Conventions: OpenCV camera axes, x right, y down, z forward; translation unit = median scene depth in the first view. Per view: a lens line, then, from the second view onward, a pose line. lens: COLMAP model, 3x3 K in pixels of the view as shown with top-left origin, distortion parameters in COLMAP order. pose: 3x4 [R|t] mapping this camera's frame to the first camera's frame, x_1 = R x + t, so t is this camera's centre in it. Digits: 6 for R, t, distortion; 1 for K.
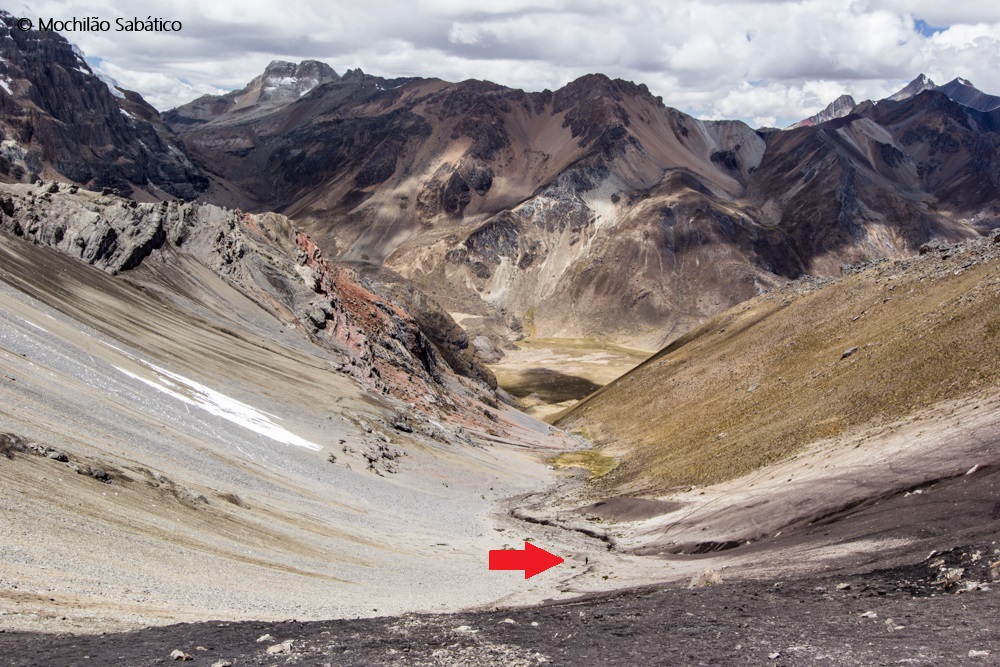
lens RADIAL K [[996.2, 0, 500.3], [0, 996.2, 332.9], [0, 0, 1]] dist [0.004761, 0.000000]
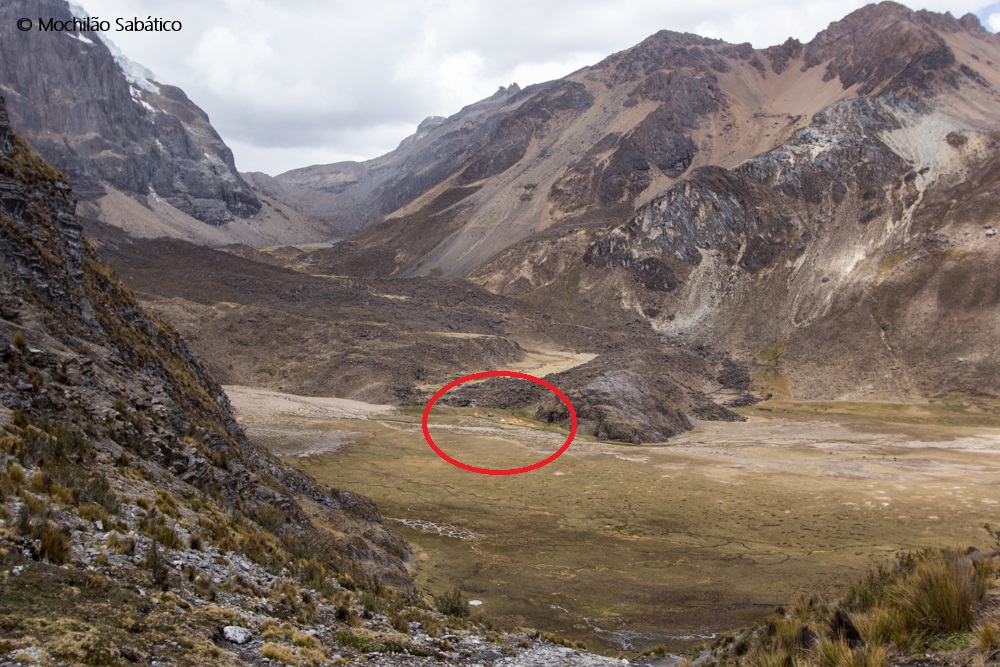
lens RADIAL K [[996.2, 0, 496.4], [0, 996.2, 332.9], [0, 0, 1]] dist [0.004761, 0.000000]
pose [[0.974061, 0.001479, -0.226280, 0.010731], [-0.036951, 0.987596, -0.152607, 0.029970], [0.223248, 0.157010, 0.962033, 0.470631]]
